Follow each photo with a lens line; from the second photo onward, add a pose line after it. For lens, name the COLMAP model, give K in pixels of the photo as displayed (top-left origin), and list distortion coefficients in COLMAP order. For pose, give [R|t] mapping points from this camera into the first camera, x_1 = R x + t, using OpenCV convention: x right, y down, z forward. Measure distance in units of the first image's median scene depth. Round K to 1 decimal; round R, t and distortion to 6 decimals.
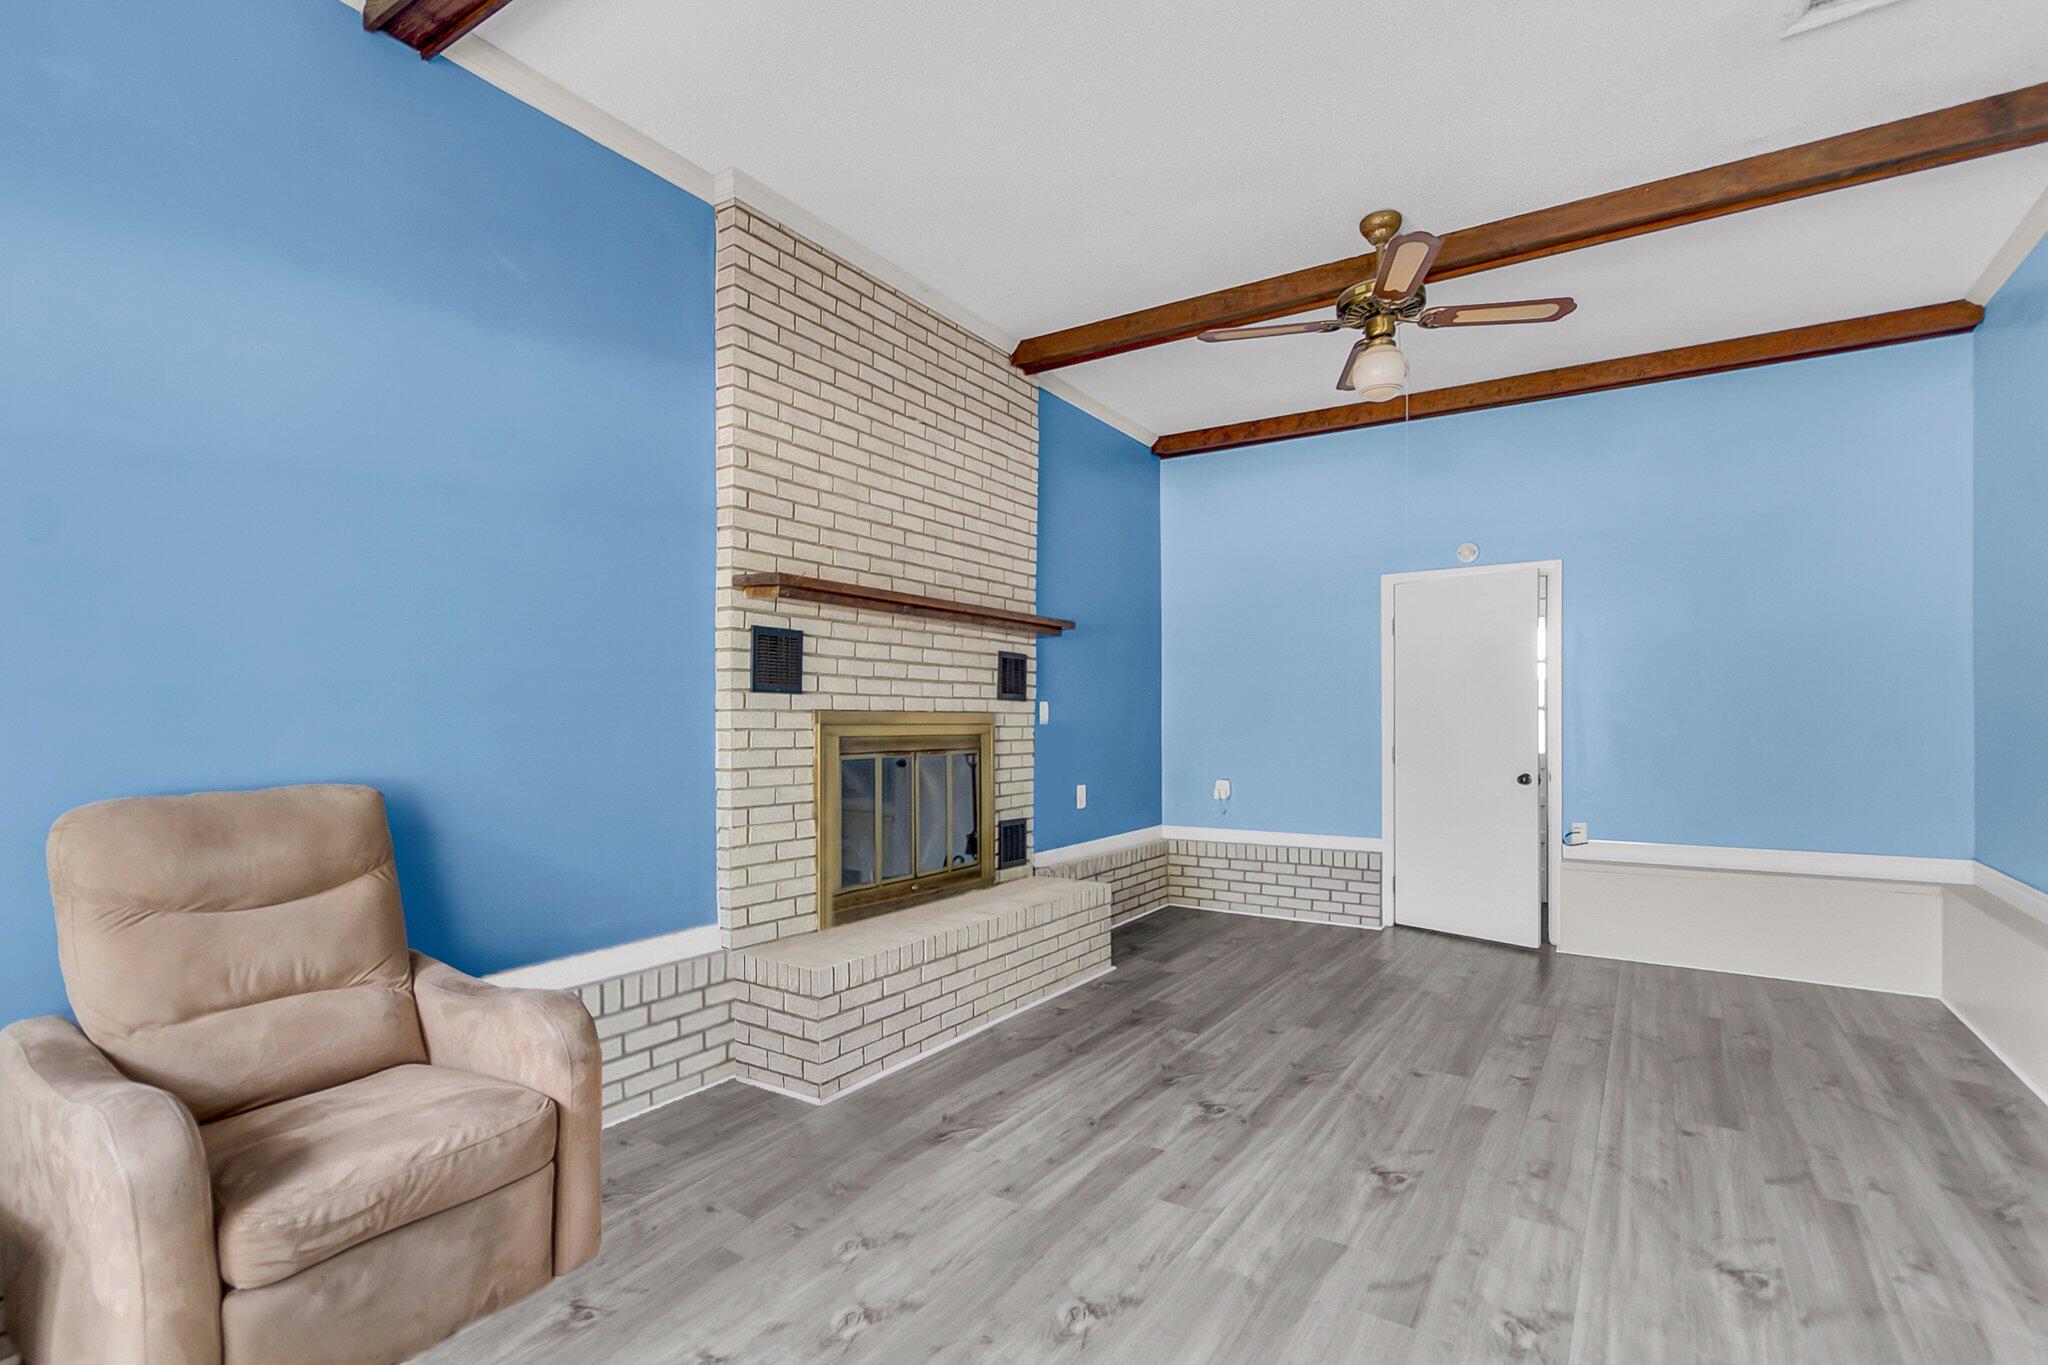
lens RADIAL K [[953.9, 0, 1023.3], [0, 953.9, 703.3], [0, 0, 1]] dist [0.003889, 0.000640]
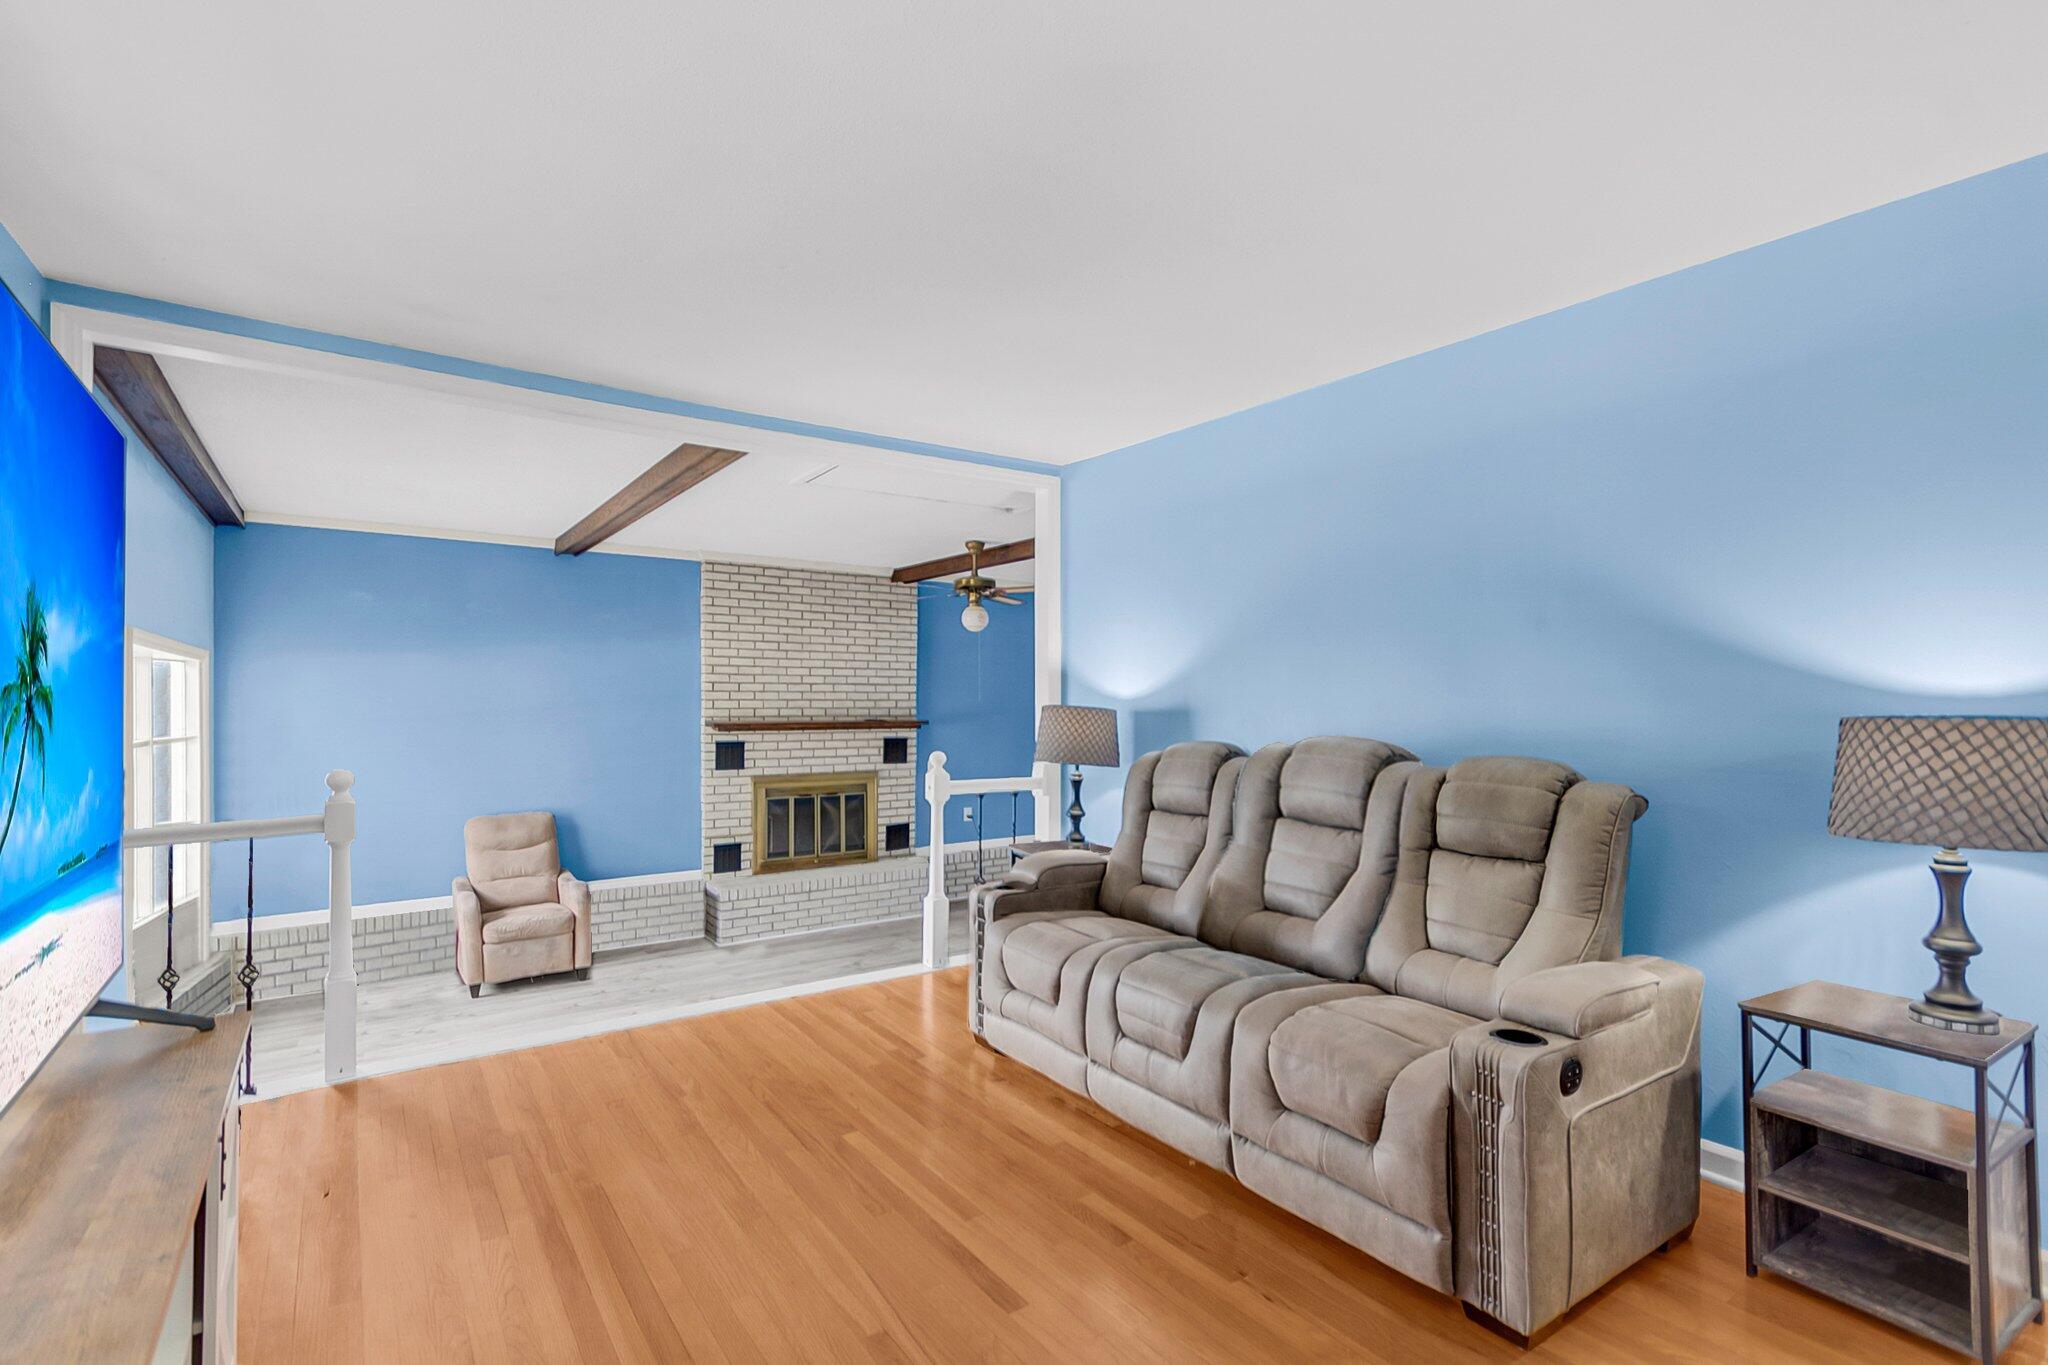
lens RADIAL K [[953.9, 0, 1021.4], [0, 953.9, 682.2], [0, 0, 1]] dist [0.003889, 0.000640]
pose [[0.928509, -0.004956, -0.371277, 1.176356], [0.004291, 0.999987, -0.002616, -0.200518], [0.371286, 0.000836, 0.928518, -0.808281]]
